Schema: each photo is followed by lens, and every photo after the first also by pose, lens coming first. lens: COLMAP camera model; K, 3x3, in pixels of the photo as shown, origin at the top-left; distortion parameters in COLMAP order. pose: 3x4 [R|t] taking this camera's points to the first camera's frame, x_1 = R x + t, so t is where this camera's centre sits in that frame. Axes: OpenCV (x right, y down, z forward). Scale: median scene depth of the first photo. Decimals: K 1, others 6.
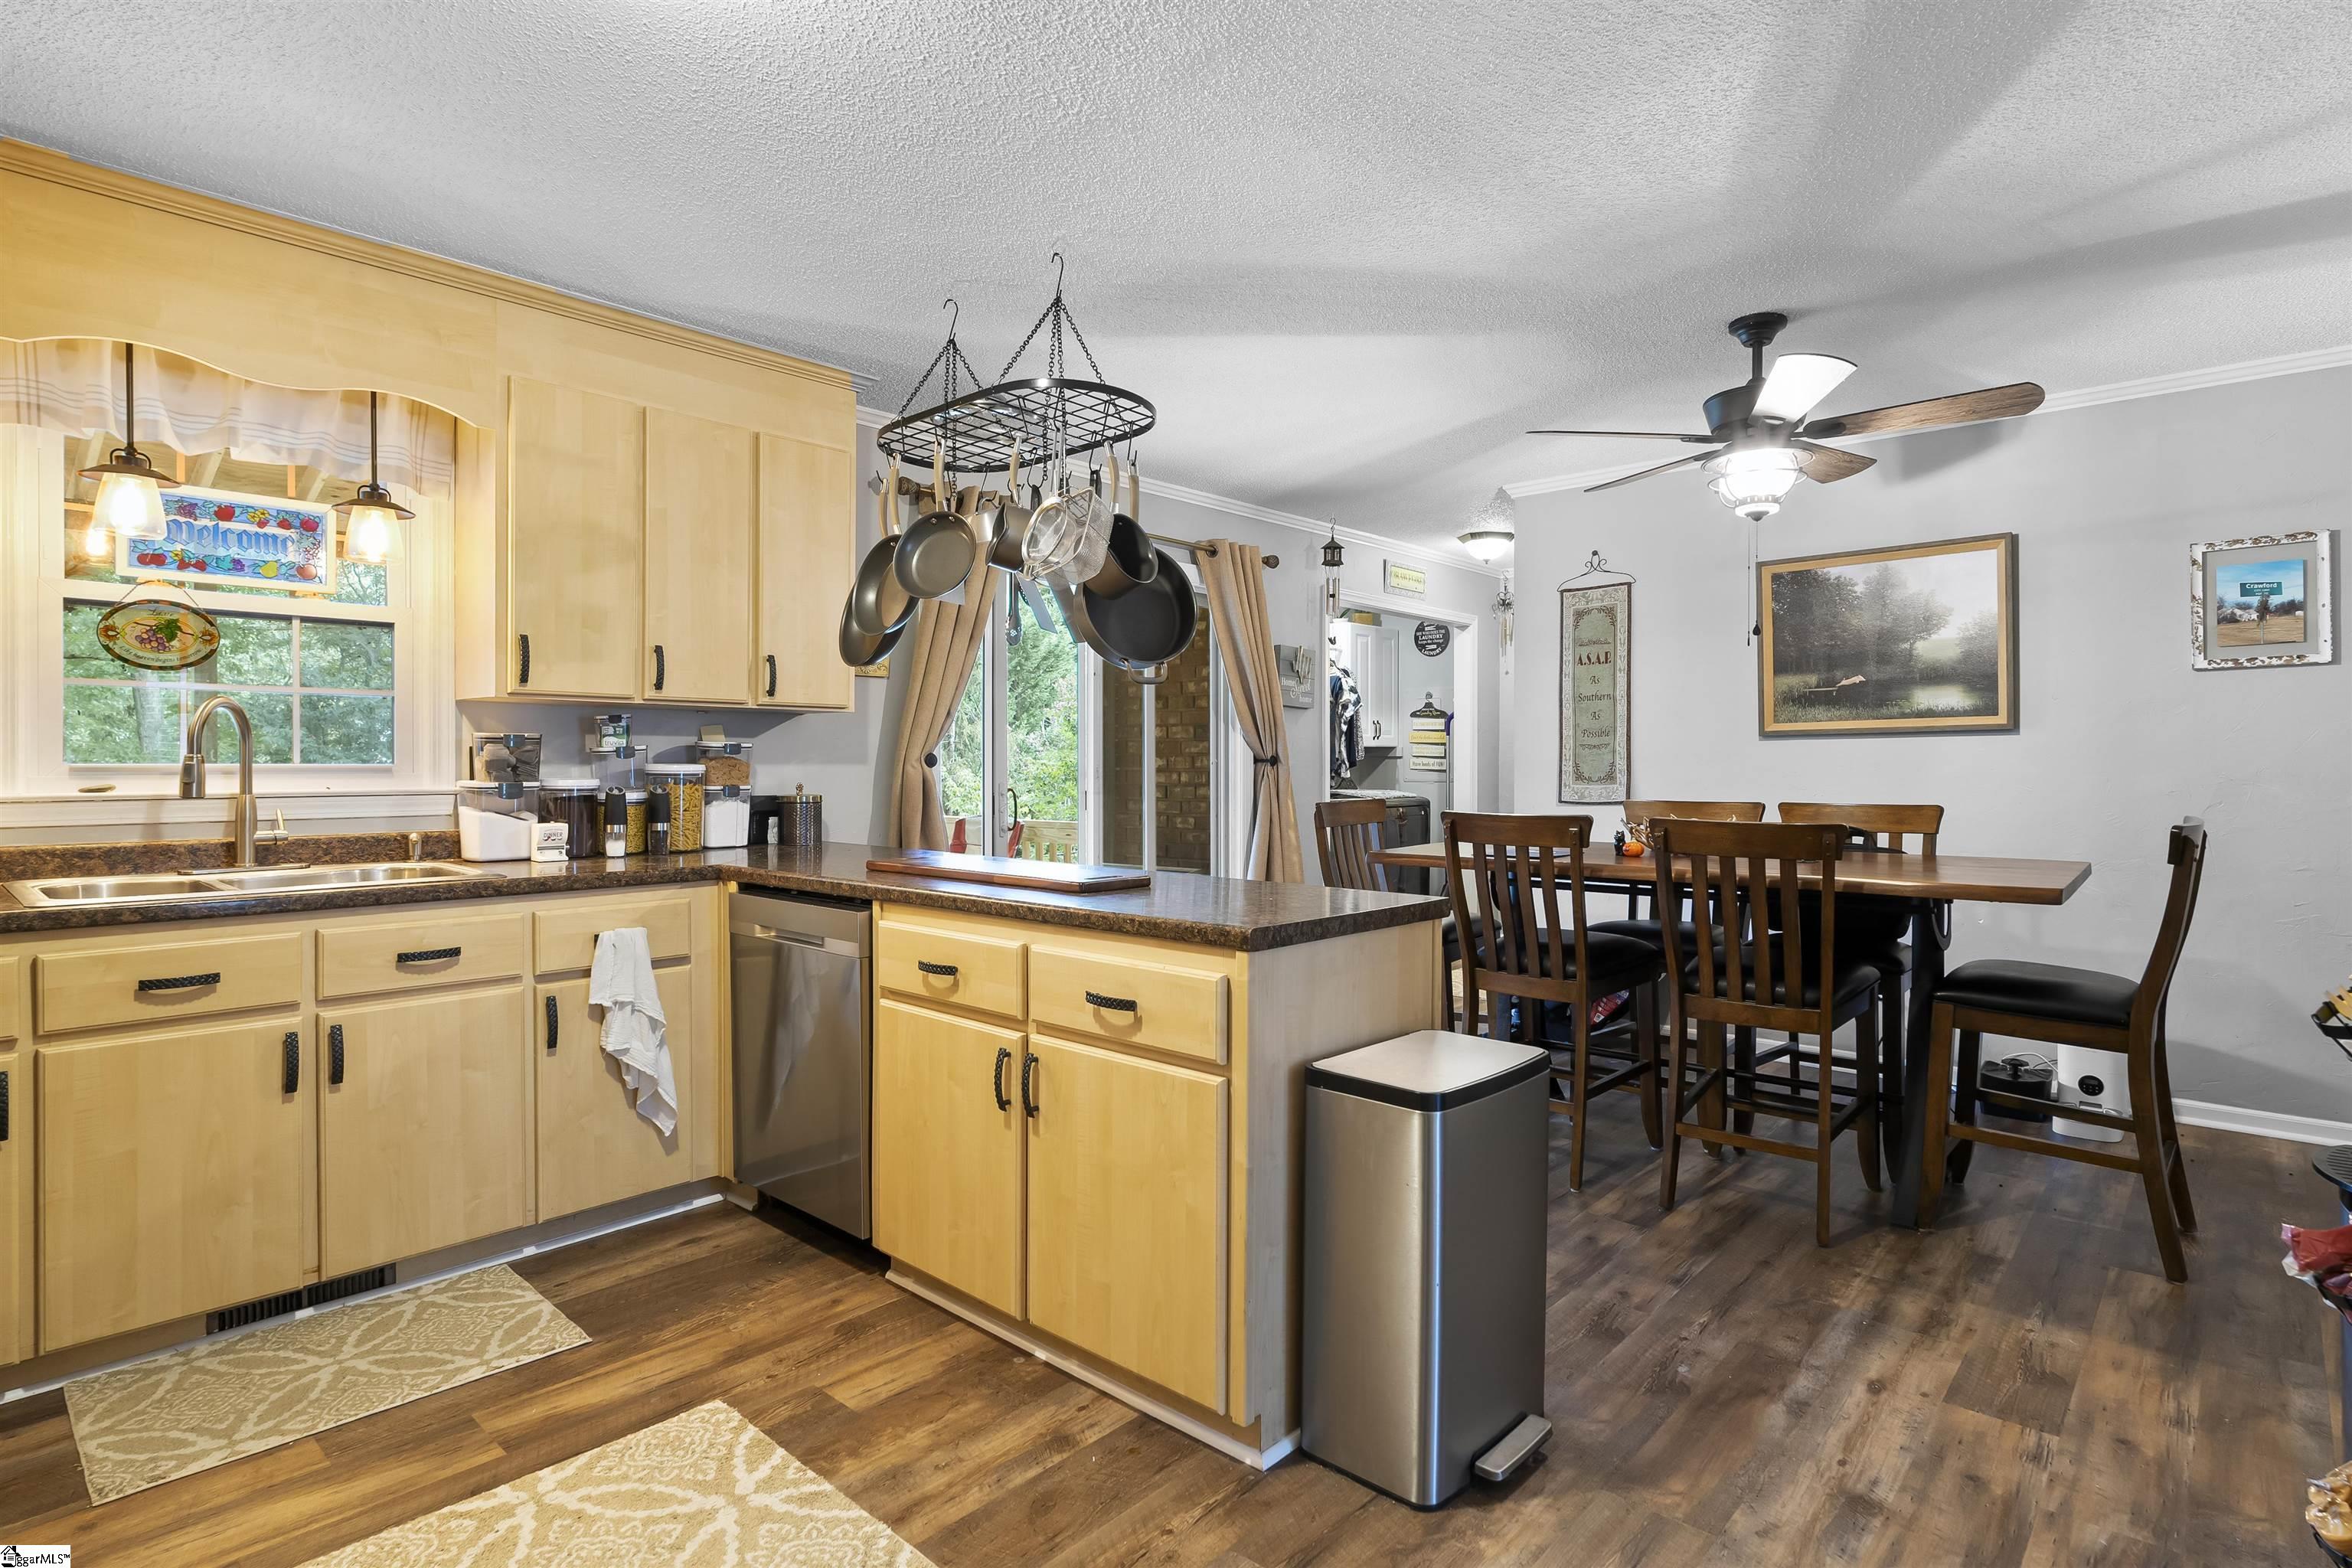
lens RADIAL K [[1193.4, 0, 1188.7], [0, 1193.4, 772.1], [0, 0, 1]] dist [-0.003339, 0.001119]
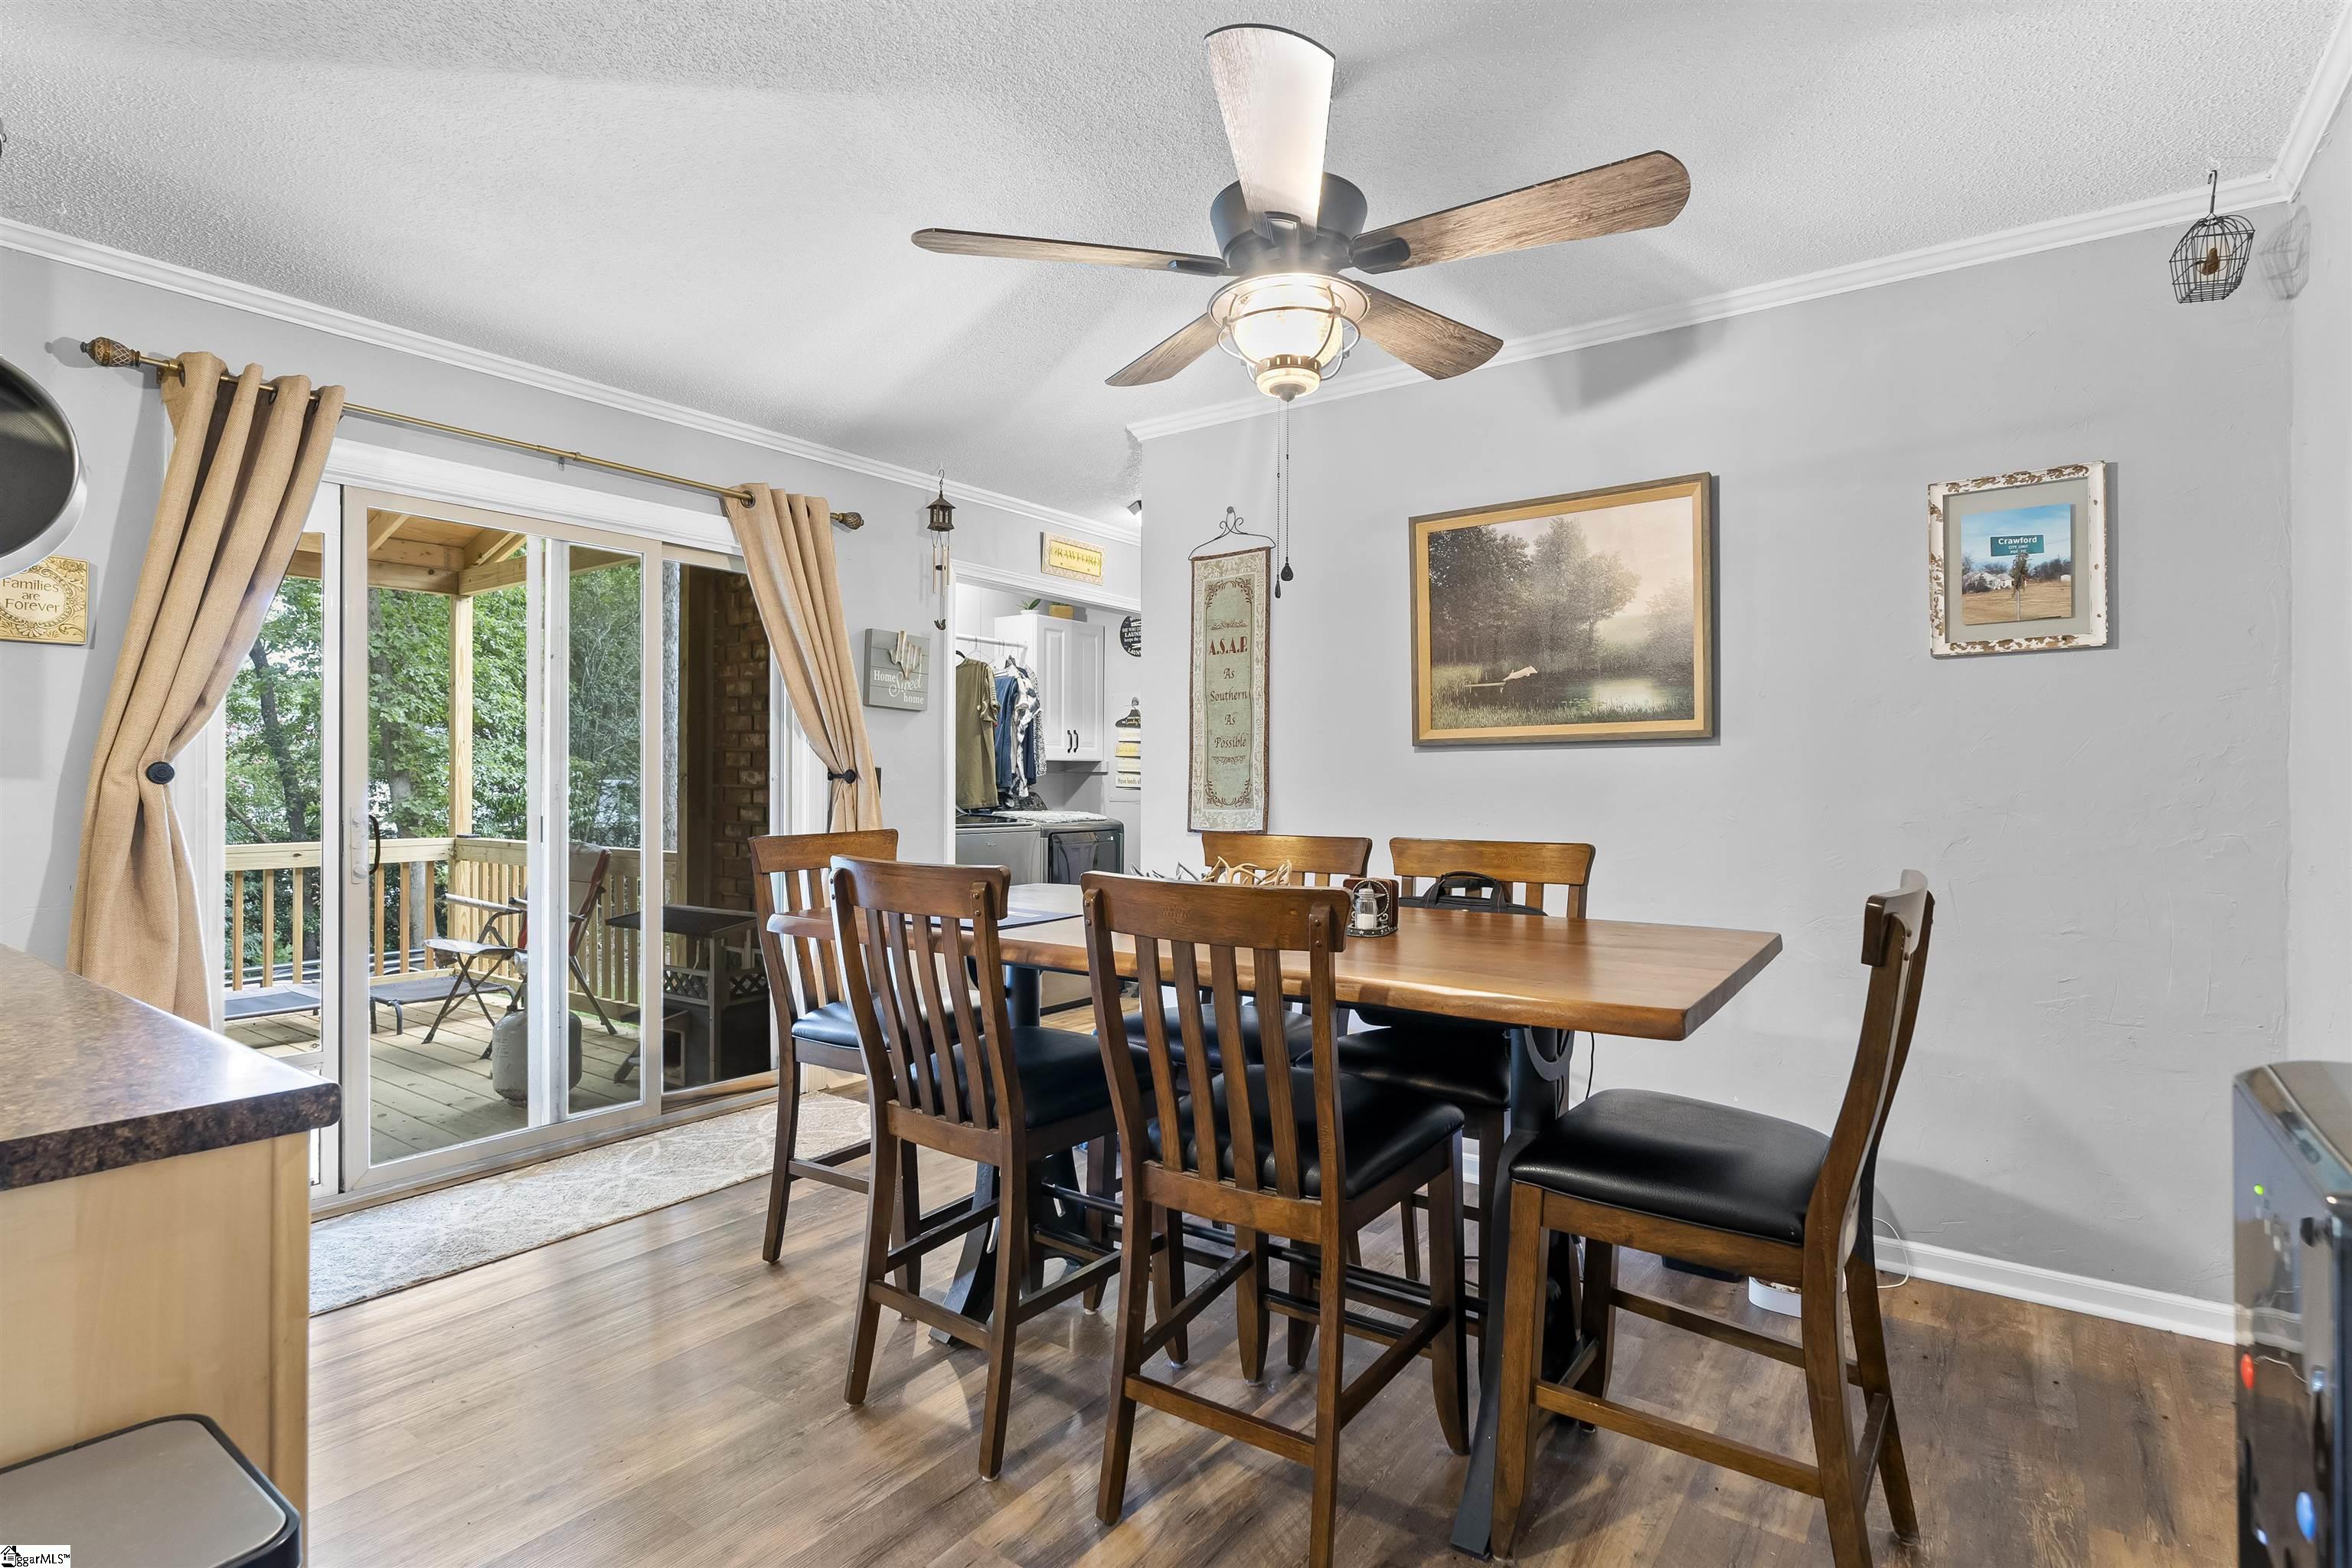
lens RADIAL K [[1193.4, 0, 1159.0], [0, 1193.4, 786.8], [0, 0, 1]] dist [-0.003339, 0.001119]
pose [[0.994157, 0.003241, 0.107891, 0.336339], [-0.003115, 0.999994, -0.001337, -0.003873], [-0.107895, 0.000993, 0.994162, 0.371850]]
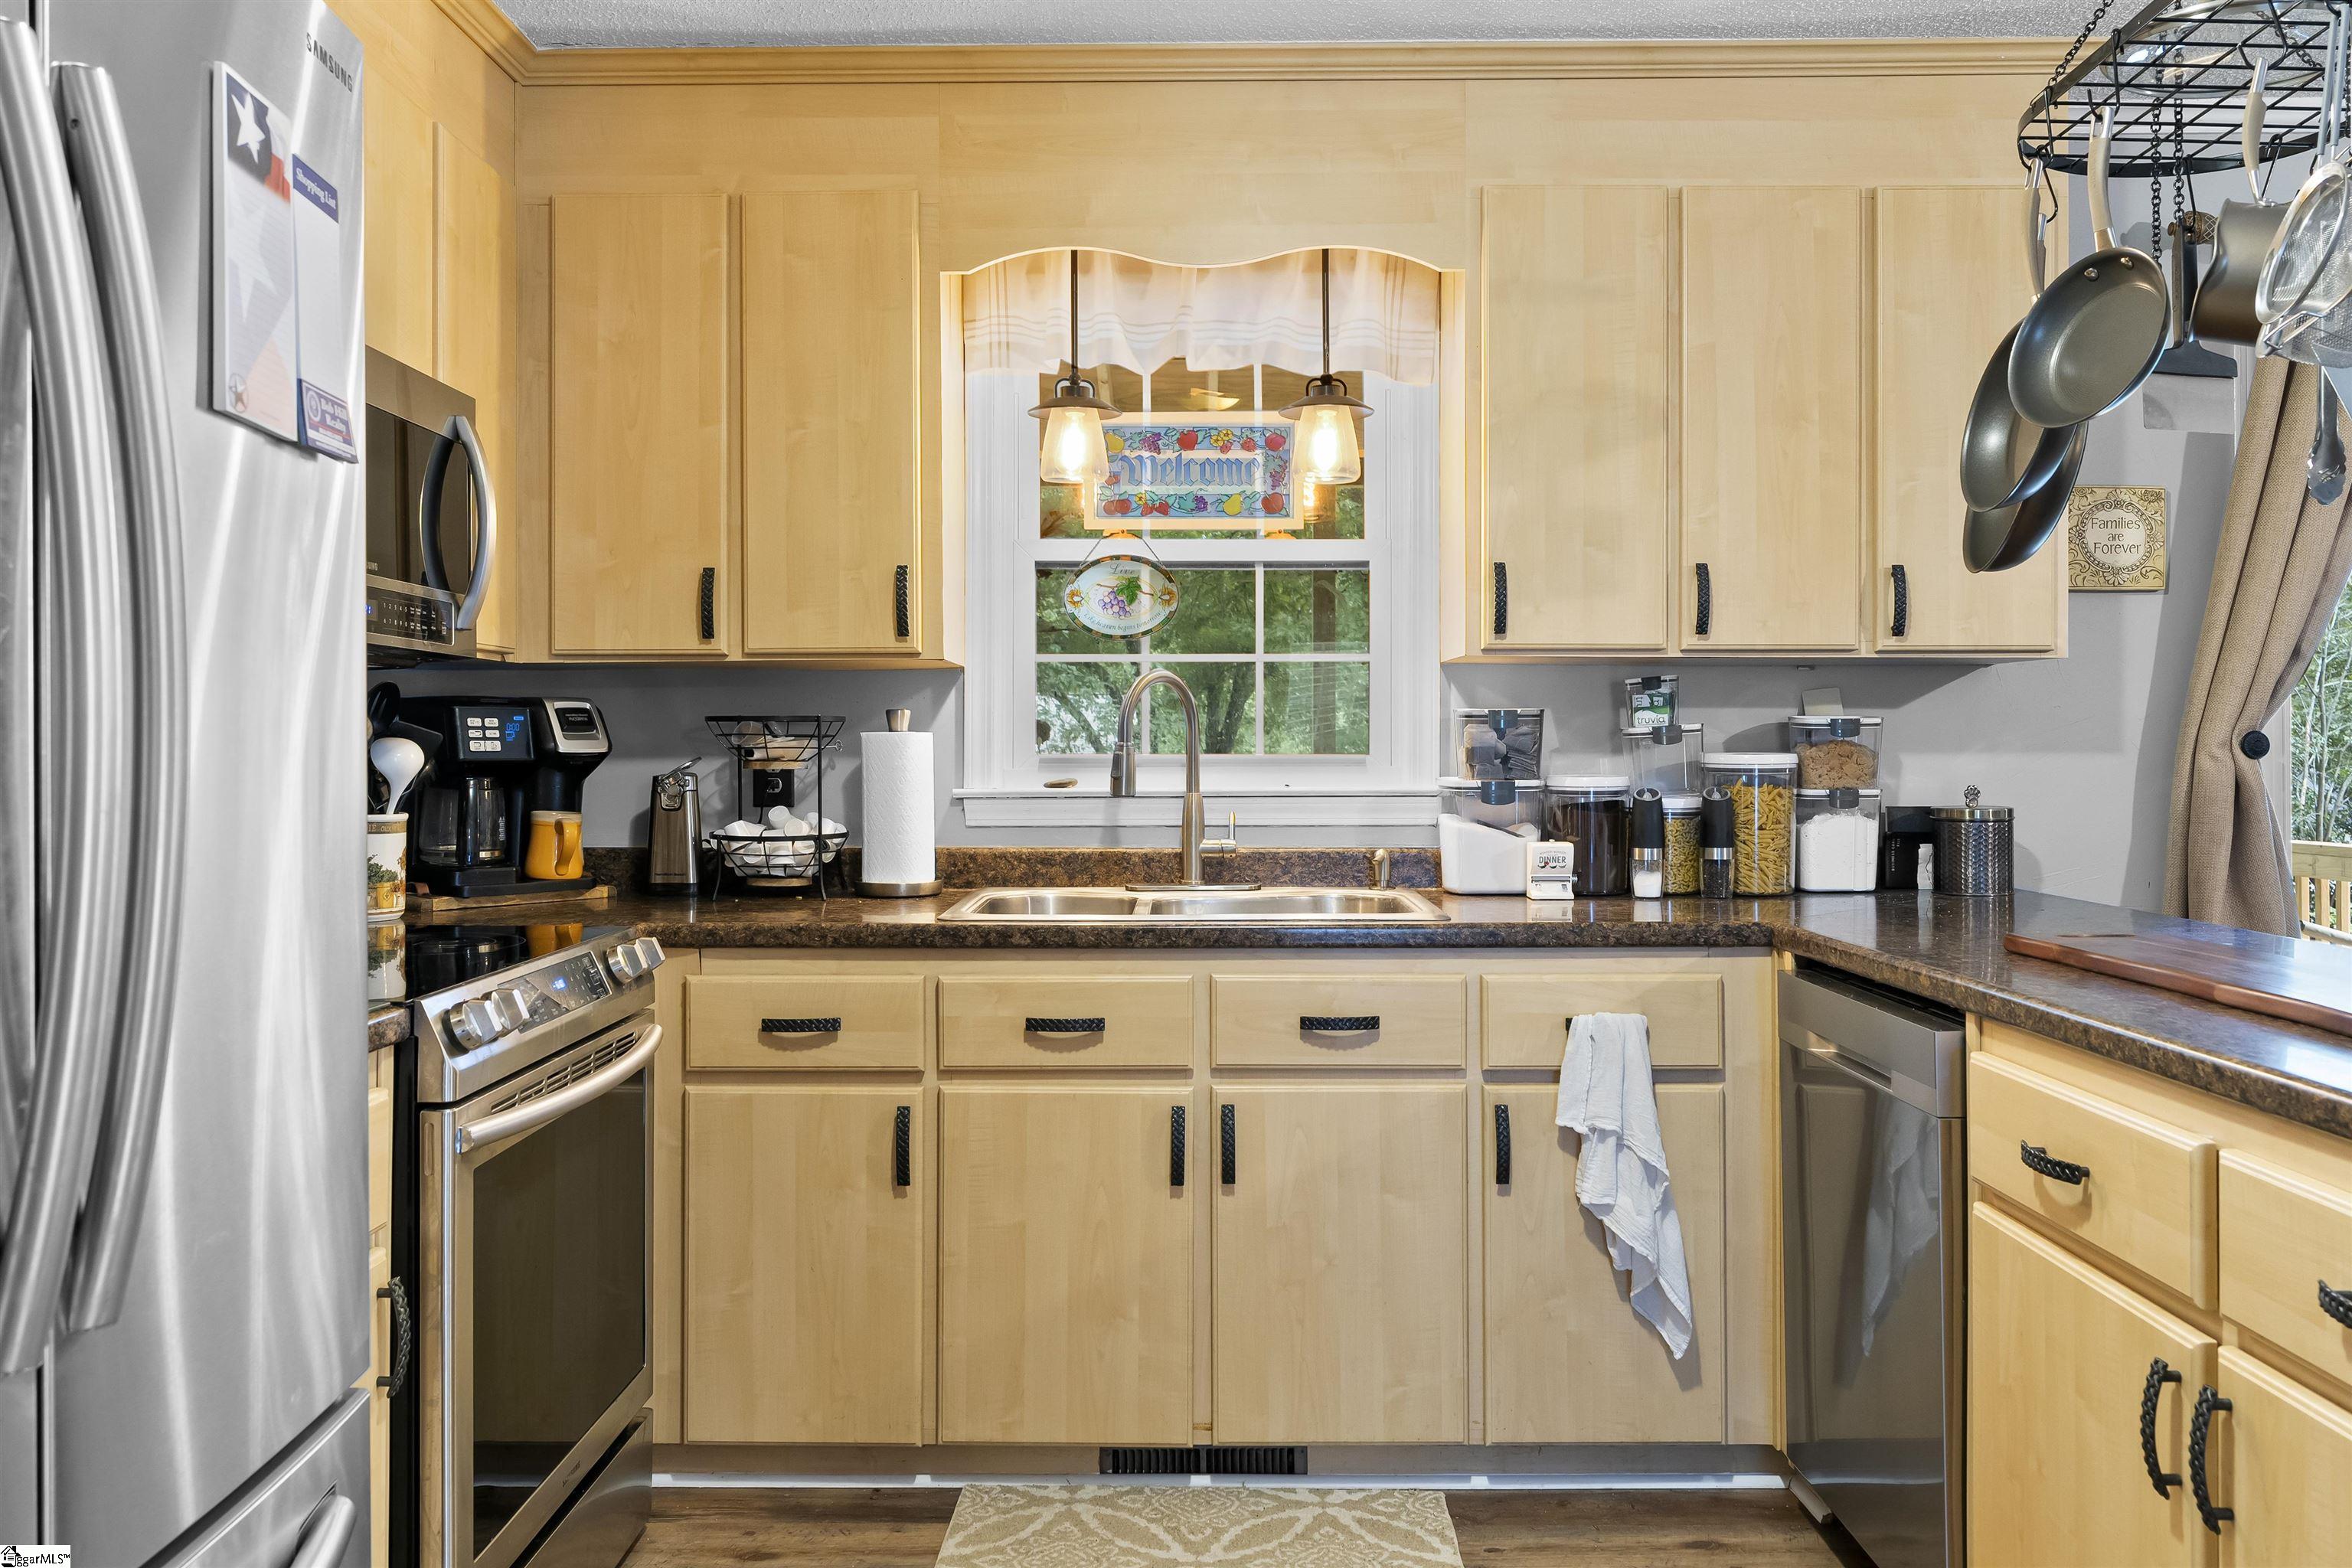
lens RADIAL K [[1822.2, 0, 1174.3], [0, 1822.2, 738.5], [0, 0, 1]] dist [-0.003697, 0.007391]
pose [[0.661581, -0.006989, -0.749841, 0.086141], [-0.003086, 0.999923, -0.012043, -0.002089], [0.749867, 0.010282, 0.661508, 0.160497]]
